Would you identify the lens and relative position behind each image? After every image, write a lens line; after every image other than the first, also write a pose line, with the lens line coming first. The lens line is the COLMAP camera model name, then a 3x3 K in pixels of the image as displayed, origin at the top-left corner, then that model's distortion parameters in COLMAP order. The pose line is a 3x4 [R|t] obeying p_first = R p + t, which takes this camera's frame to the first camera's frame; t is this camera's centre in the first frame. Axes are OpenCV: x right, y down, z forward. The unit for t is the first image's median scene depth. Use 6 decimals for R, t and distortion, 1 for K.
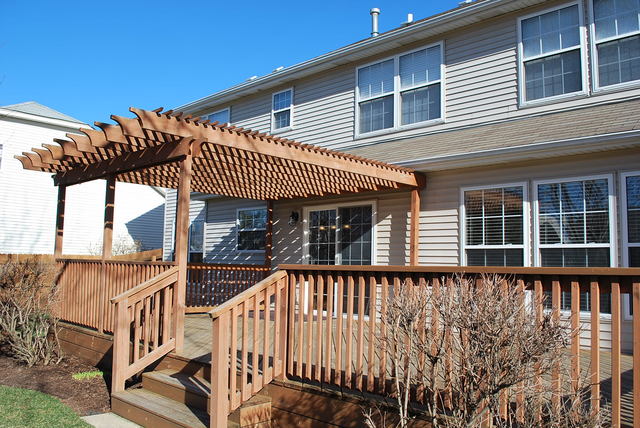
lens RADIAL K [[564.5, 0, 320.0], [0, 564.5, 214.0], [0, 0, 1]] dist [-0.055608, -0.011113]
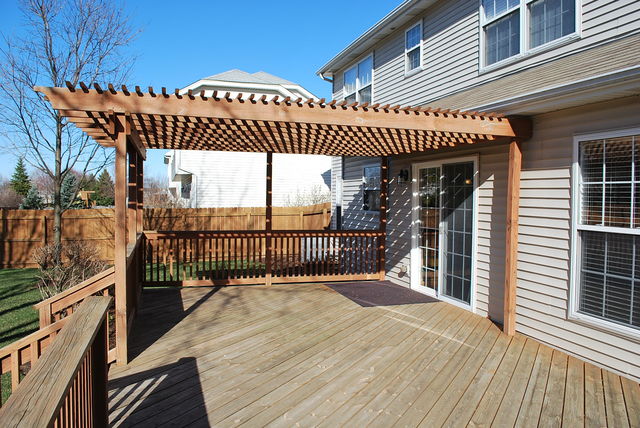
lens RADIAL K [[508.6, 0, 320.0], [0, 508.6, 214.0], [0, 0, 1]] dist [-0.060901, -0.007511]
pose [[0.883602, 0.004253, -0.468219, 0.231124], [0.053619, 0.992462, 0.110203, -0.032654], [0.465158, -0.122481, 0.876713, 0.296442]]
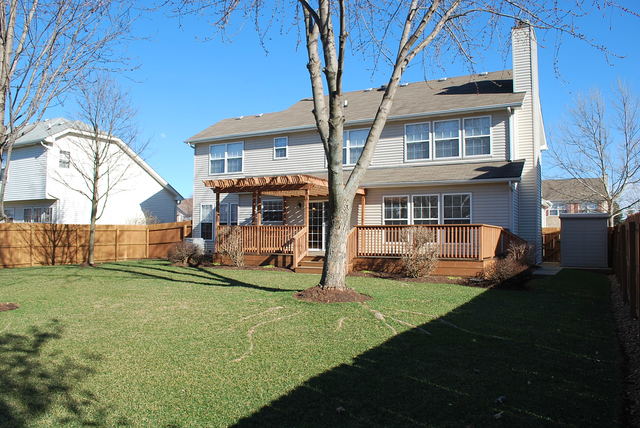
lens RADIAL K [[508.6, 0, 320.0], [0, 508.6, 214.0], [0, 0, 1]] dist [-0.060901, -0.007511]
pose [[0.965347, -0.000335, 0.260968, -0.534406], [-0.013107, 0.998675, 0.049765, -0.065681], [-0.260639, -0.051461, 0.964064, -0.971720]]
